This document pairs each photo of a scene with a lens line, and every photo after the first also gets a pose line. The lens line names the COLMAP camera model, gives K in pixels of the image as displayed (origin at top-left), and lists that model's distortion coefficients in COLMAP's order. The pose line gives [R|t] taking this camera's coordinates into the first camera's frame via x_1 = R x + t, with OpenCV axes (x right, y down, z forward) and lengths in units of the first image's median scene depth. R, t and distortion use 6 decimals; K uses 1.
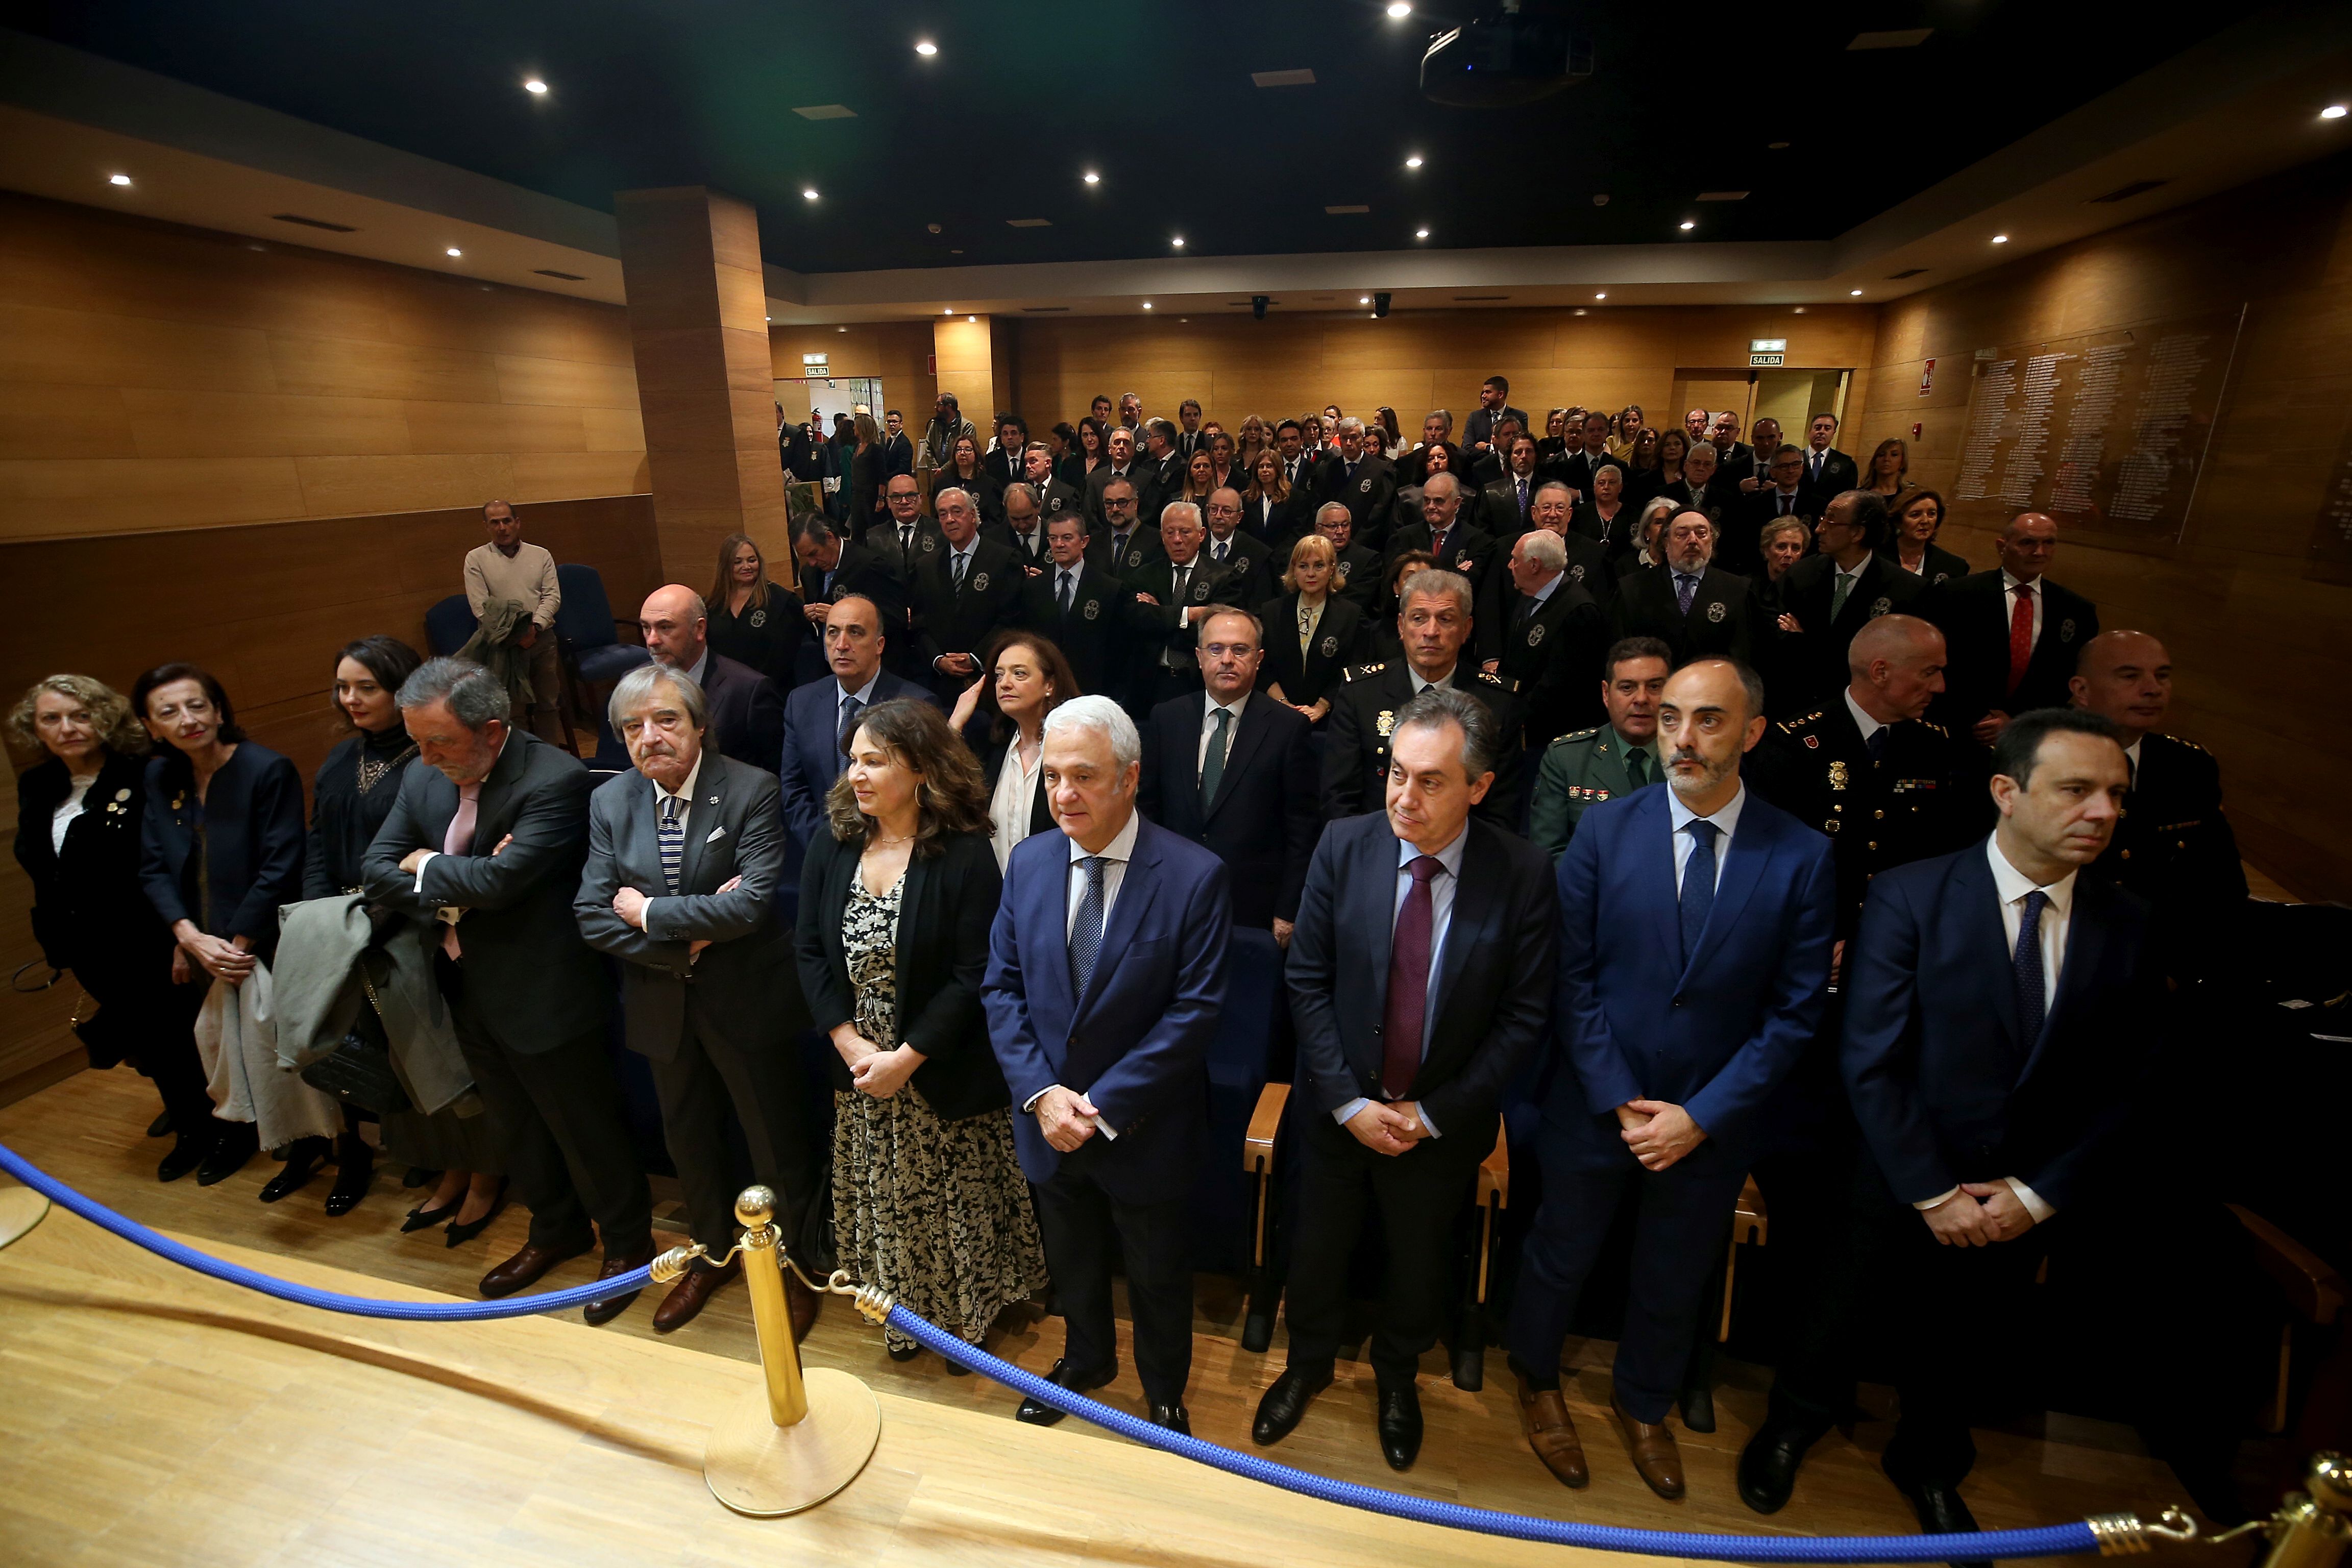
lens RADIAL K [[1083.6, 0, 1168.0], [0, 1083.6, 795.0], [0, 0, 1]] dist [-0.020919, -0.000200]
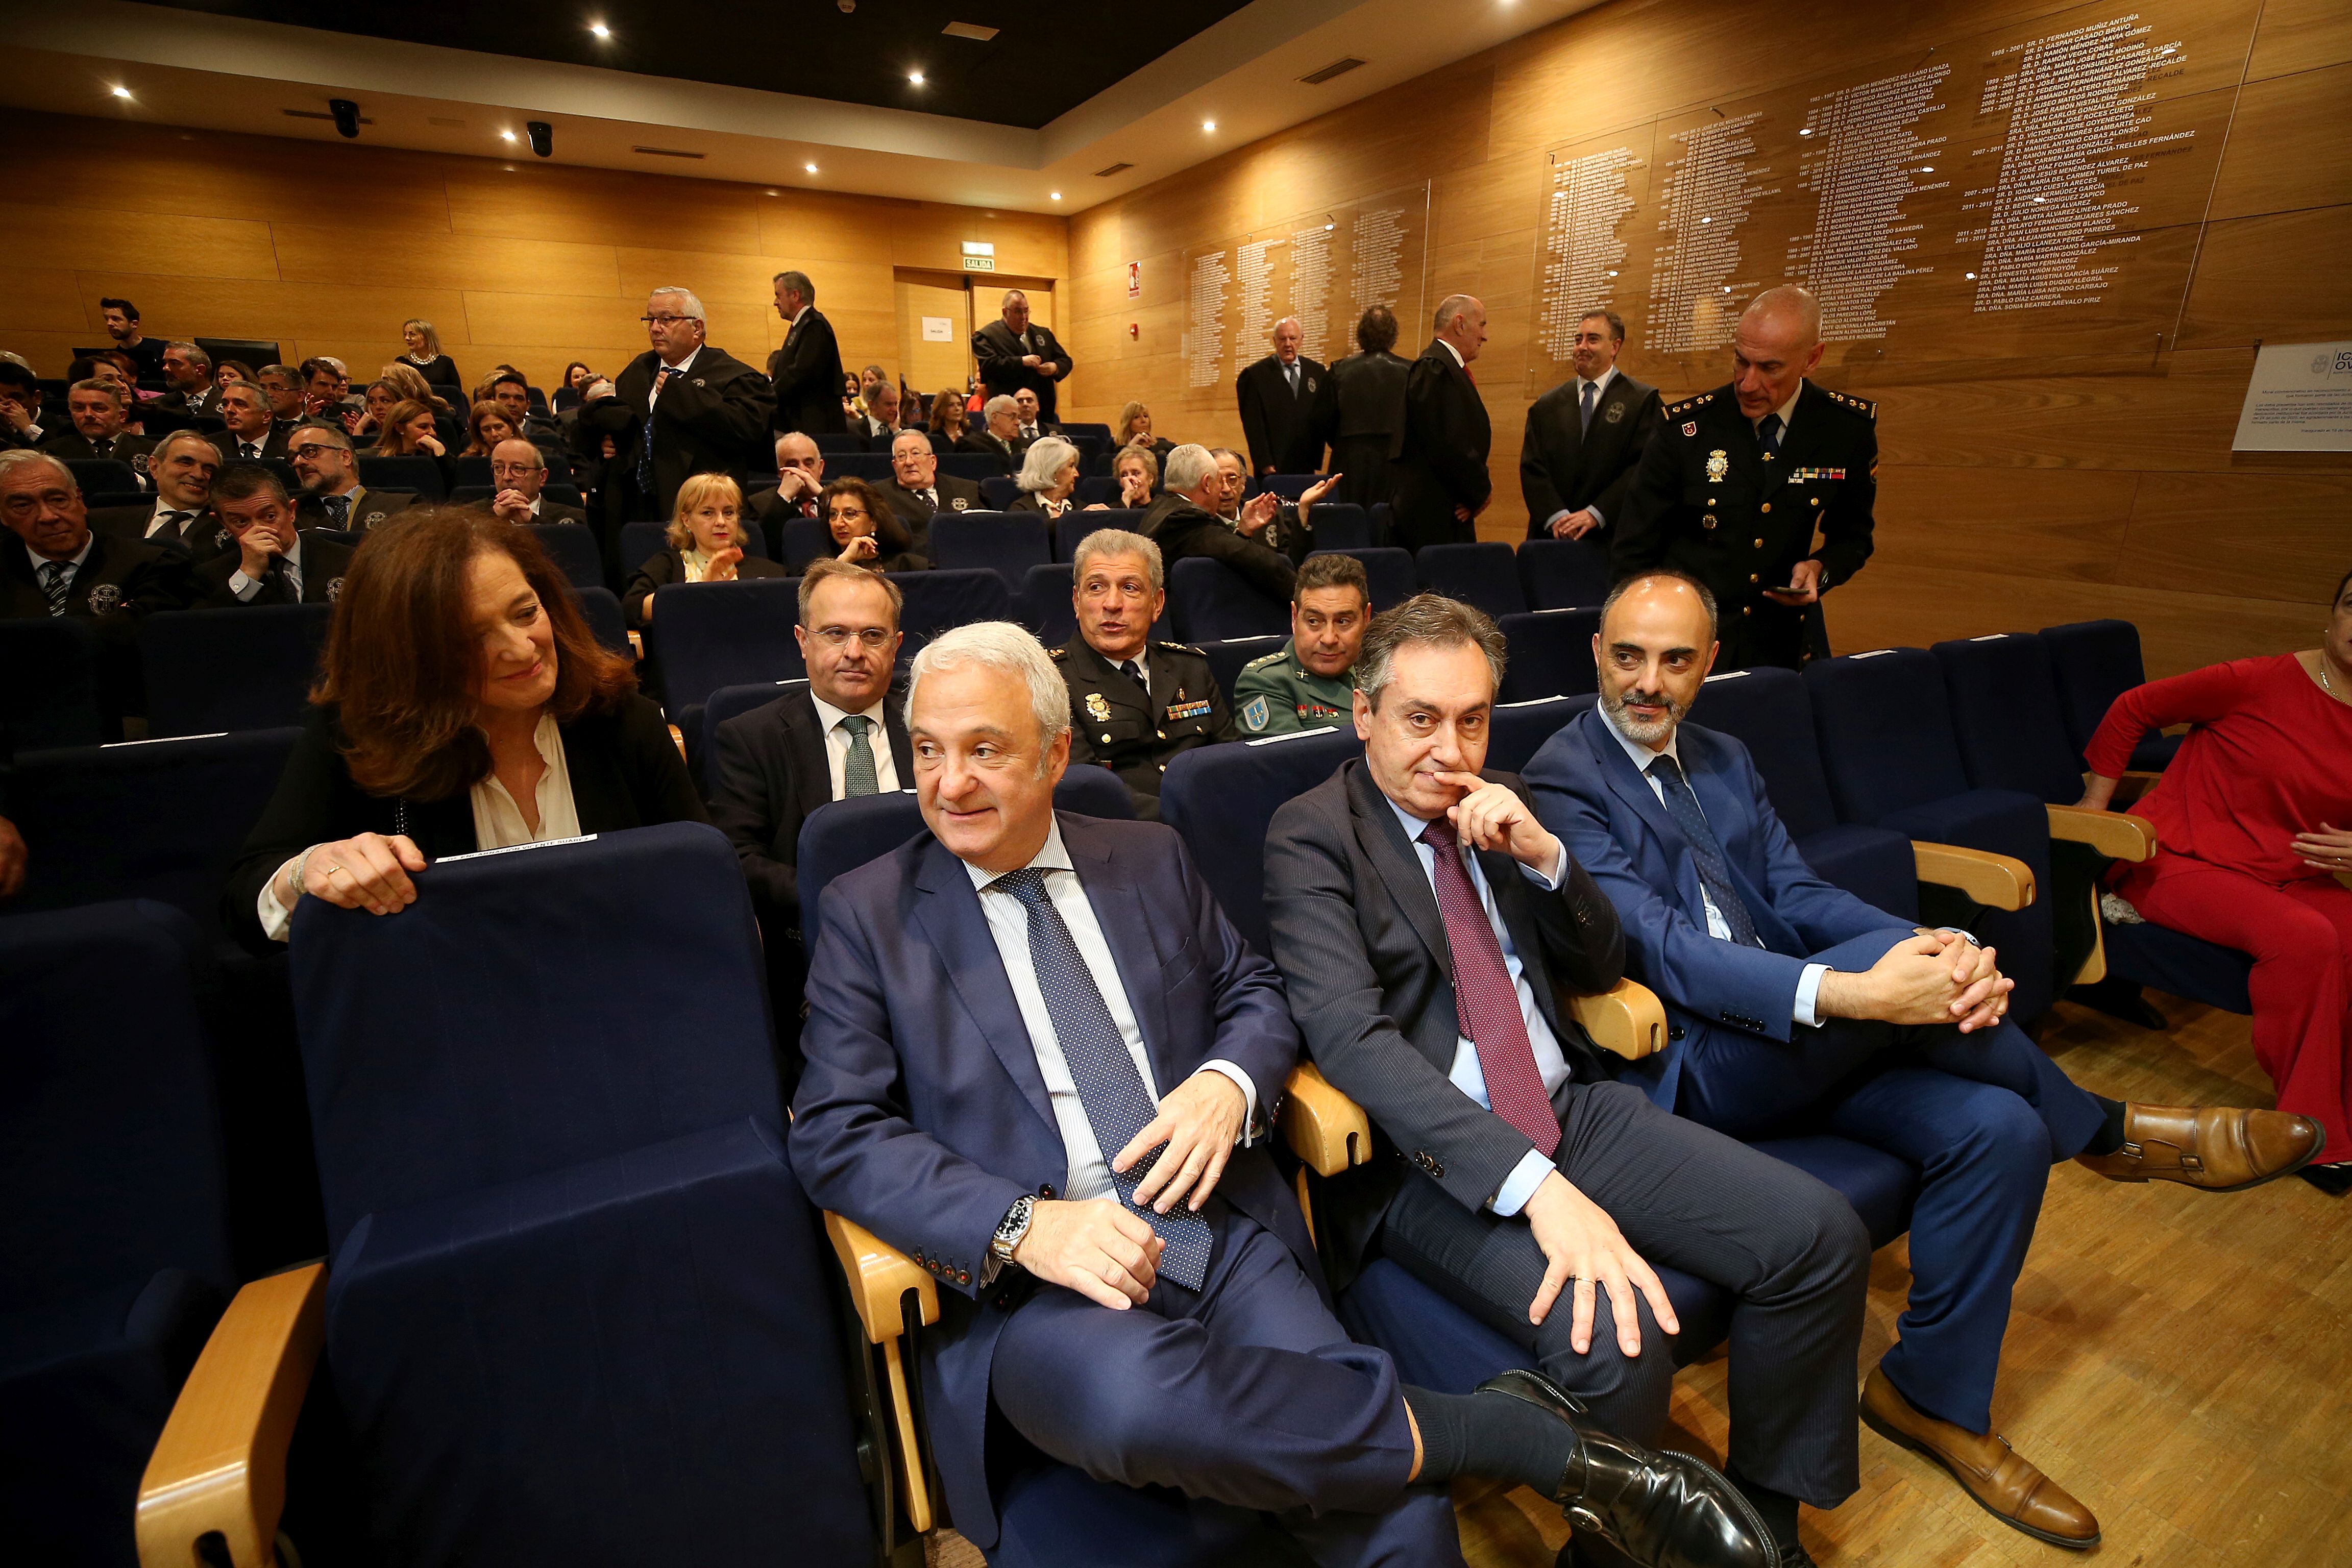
lens RADIAL K [[1120.5, 0, 1165.9], [0, 1120.5, 786.7], [0, 0, 1]] dist [-0.022558, 0.007208]
pose [[0.739185, -0.199730, 0.643205, -0.083978], [0.204254, 0.976519, 0.068499, 0.033009], [-0.641783, 0.080744, 0.762624, 0.192667]]
